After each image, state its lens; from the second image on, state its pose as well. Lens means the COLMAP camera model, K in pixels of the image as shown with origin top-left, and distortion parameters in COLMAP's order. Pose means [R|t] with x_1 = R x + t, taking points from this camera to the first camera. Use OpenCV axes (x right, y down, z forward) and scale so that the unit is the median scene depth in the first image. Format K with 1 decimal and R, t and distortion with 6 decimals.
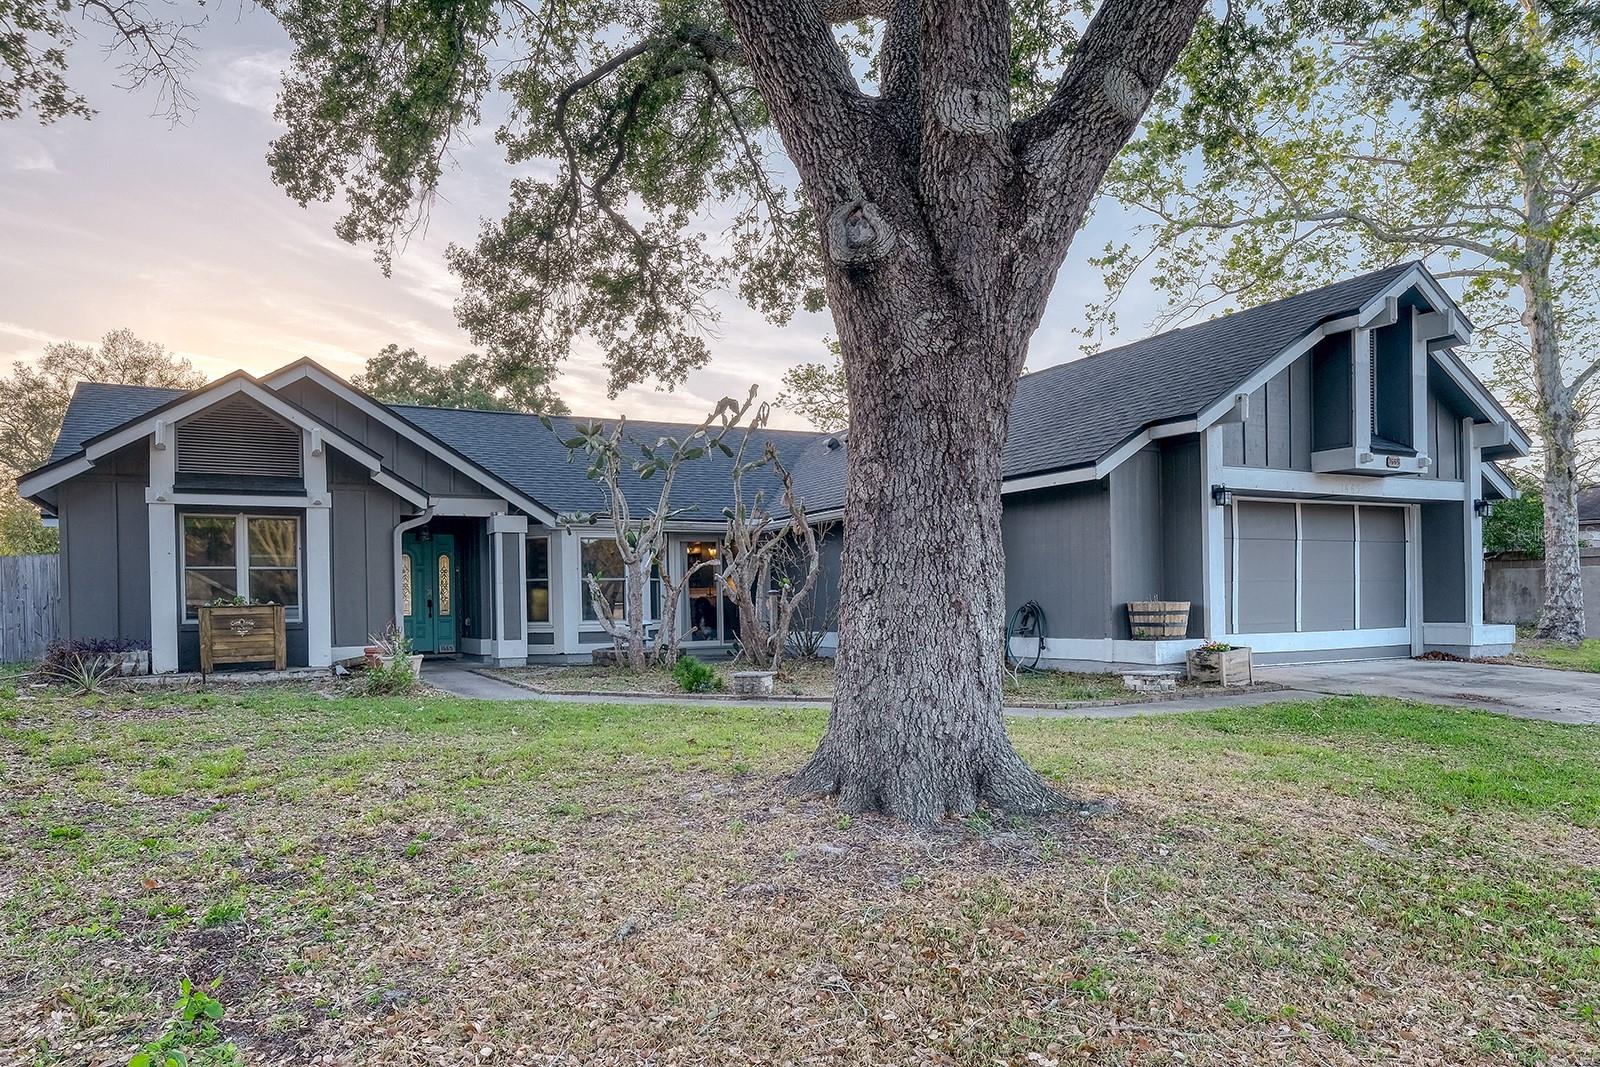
lens RADIAL K [[993.4, 0, 738.1], [0, 993.4, 610.3], [0, 0, 1]] dist [0.001858, 0.002129]
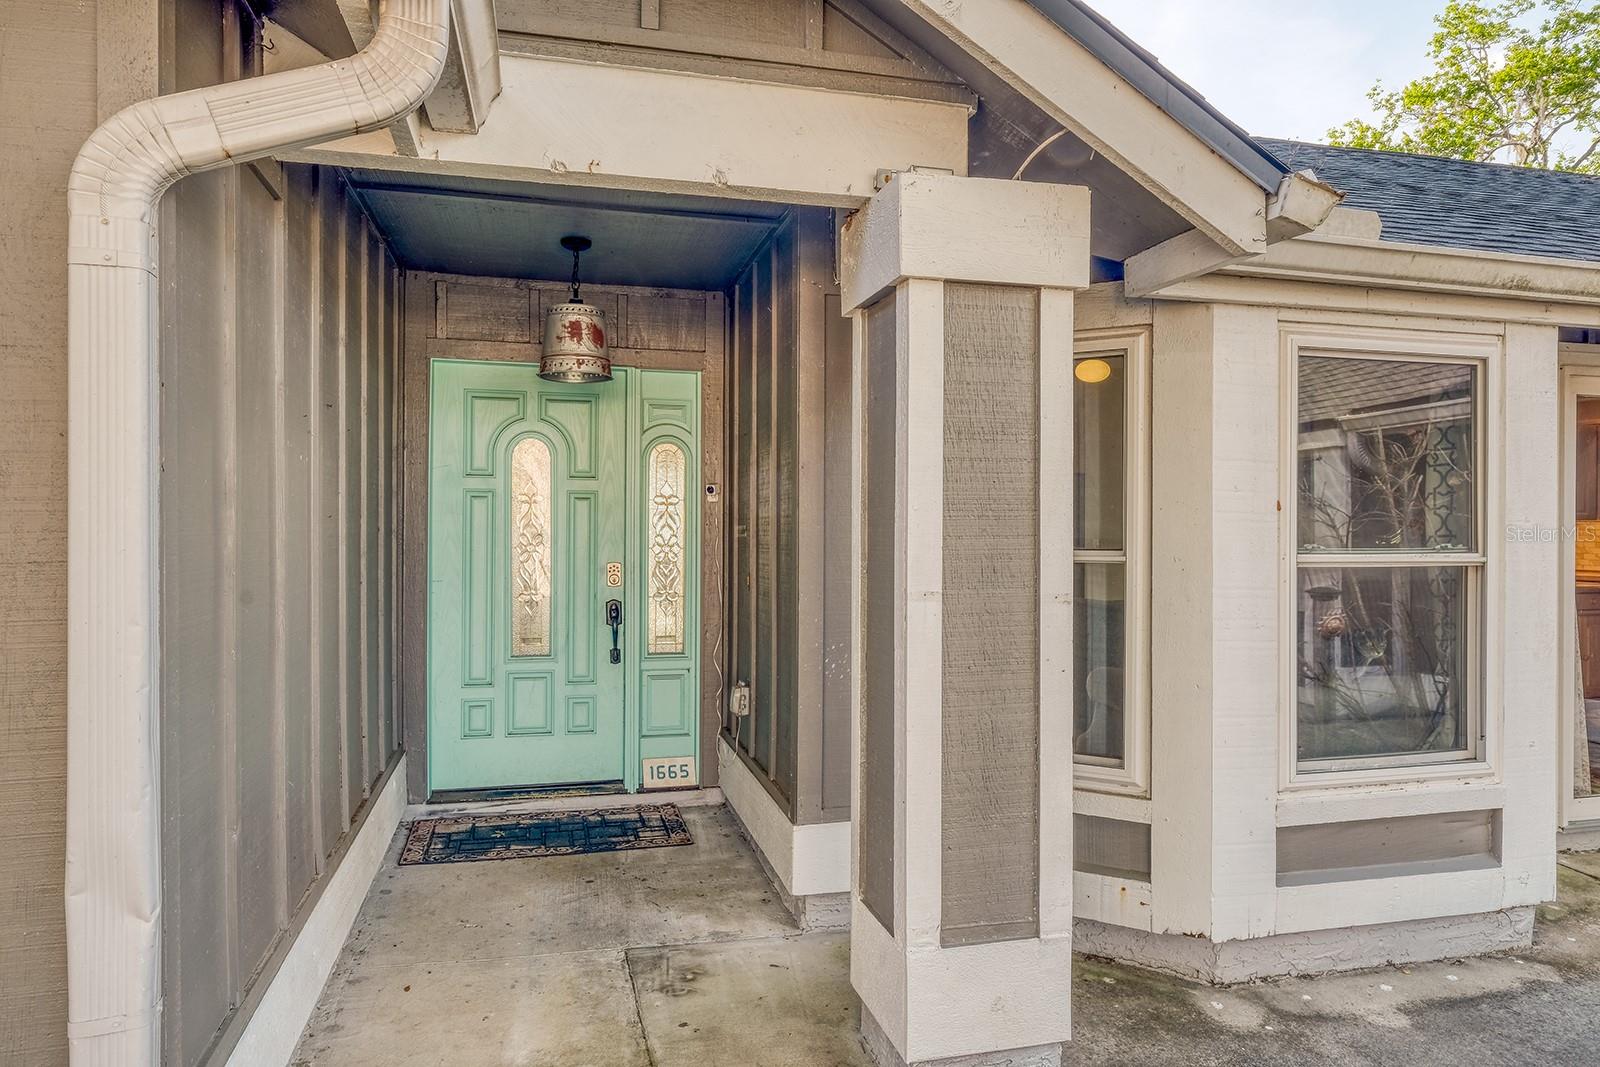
lens RADIAL K [[1020.3, 0, 800.0], [0, 1020.3, 533.5], [0, 0, 1]] dist [-0.000875, -0.000148]
pose [[0.976275, 0.022412, -0.215372, -0.263038], [-0.022923, 0.999737, 0.000125, -0.041511], [0.215318, 0.004815, 0.976532, 0.974115]]
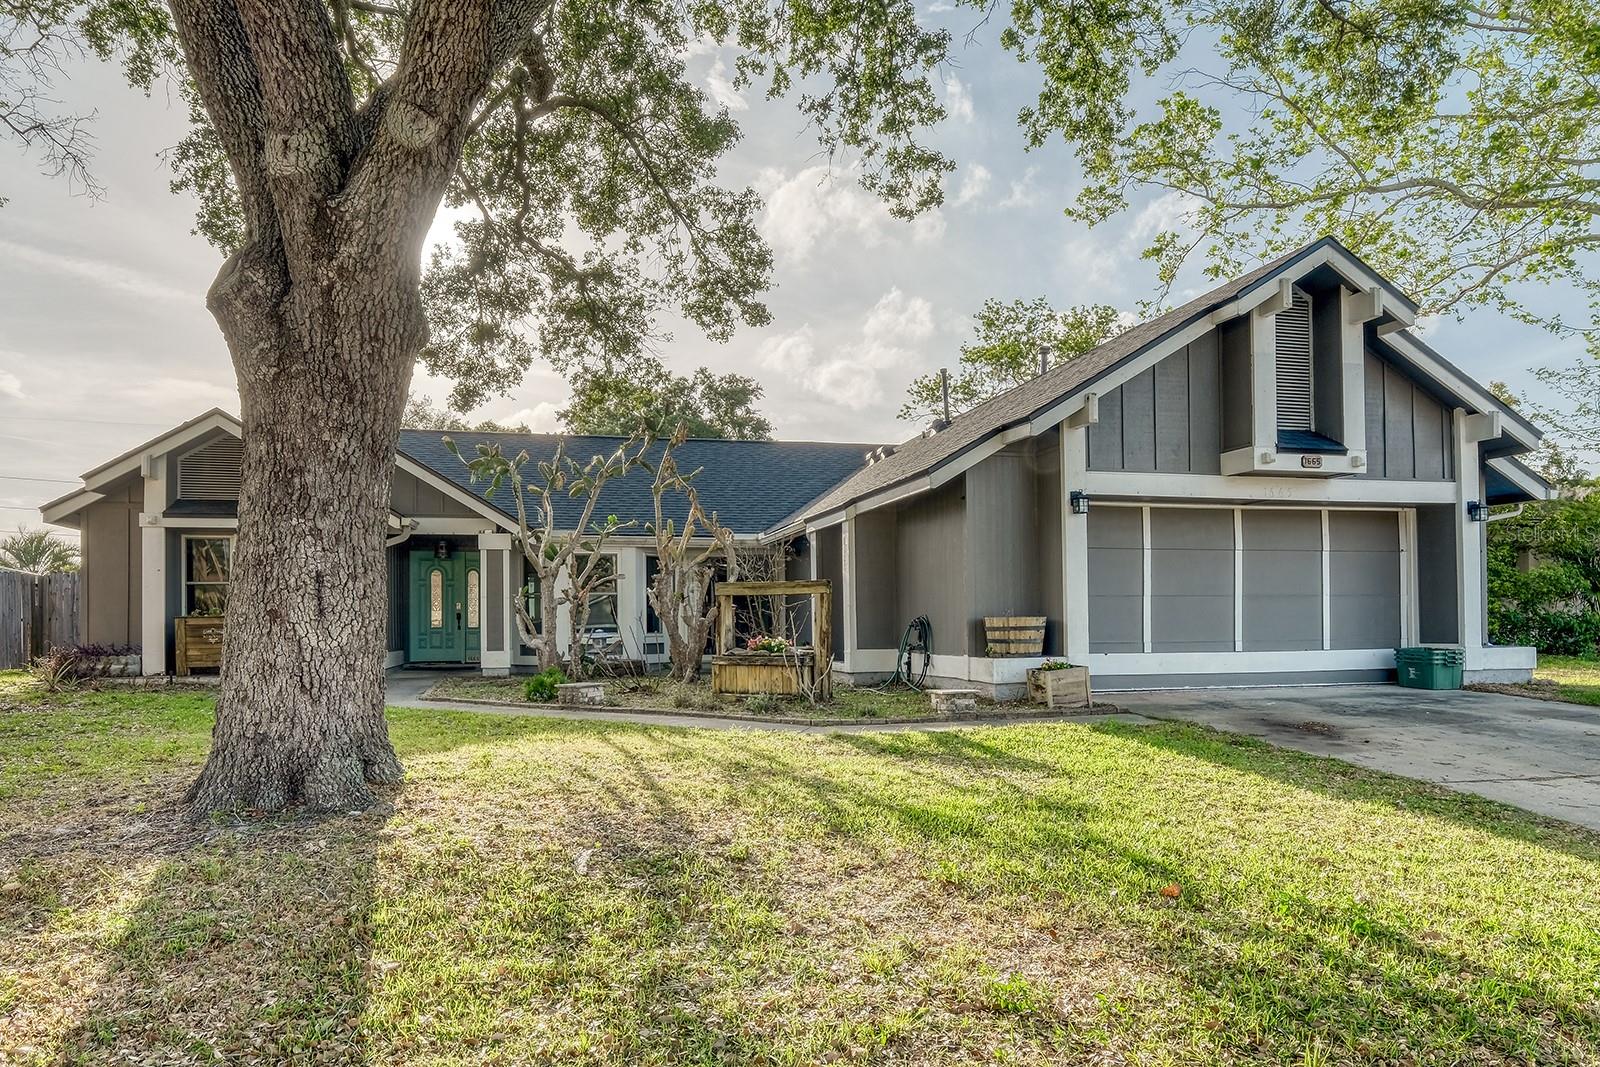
lens RADIAL K [[1007.4, 0, 800.4], [0, 1007.4, 605.5], [0, 0, 1]] dist [0.002499, -0.001756]
pose [[0.977517, 0.002966, -0.210834, 0.372408], [-0.007517, 0.999756, -0.020784, 0.001703], [0.210721, 0.021902, 0.977301, 0.022578]]
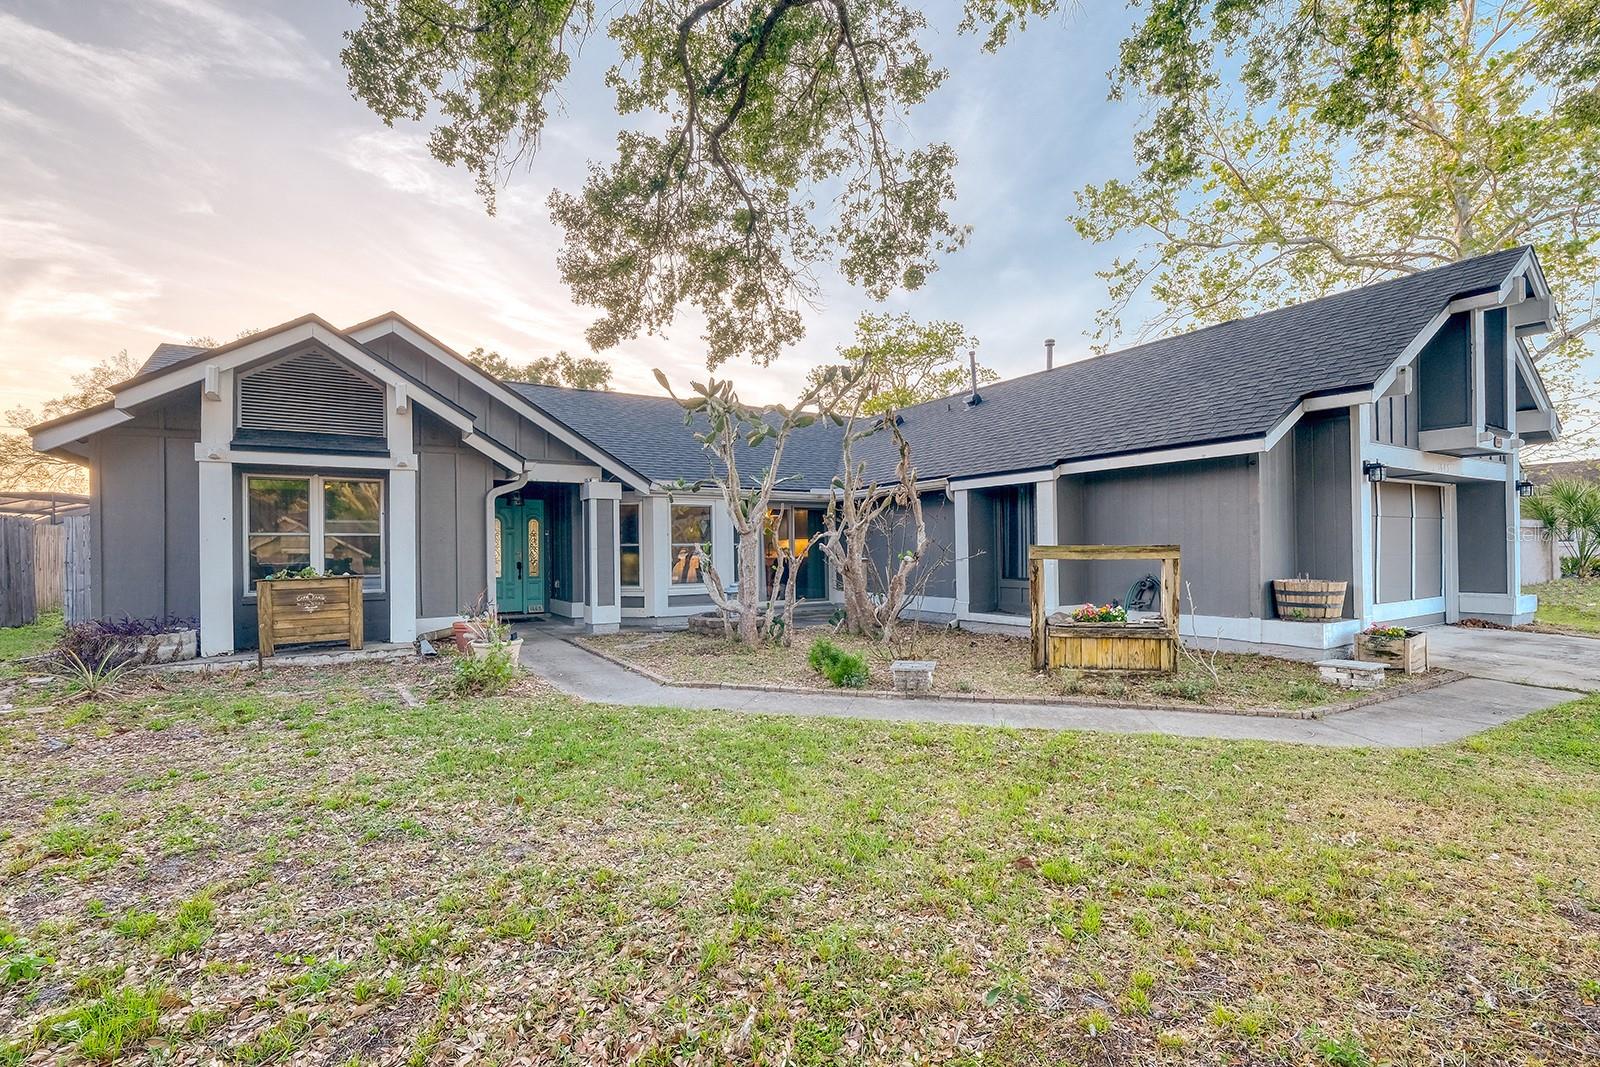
lens RADIAL K [[706.3, 0, 795.8], [0, 706.3, 545.4], [0, 0, 1]] dist [-0.001755, -0.000373]
pose [[0.995893, 0.007080, 0.090258, -0.118674], [-0.005969, 0.999903, -0.012574, -0.027346], [-0.090338, 0.011984, 0.995839, 0.316707]]
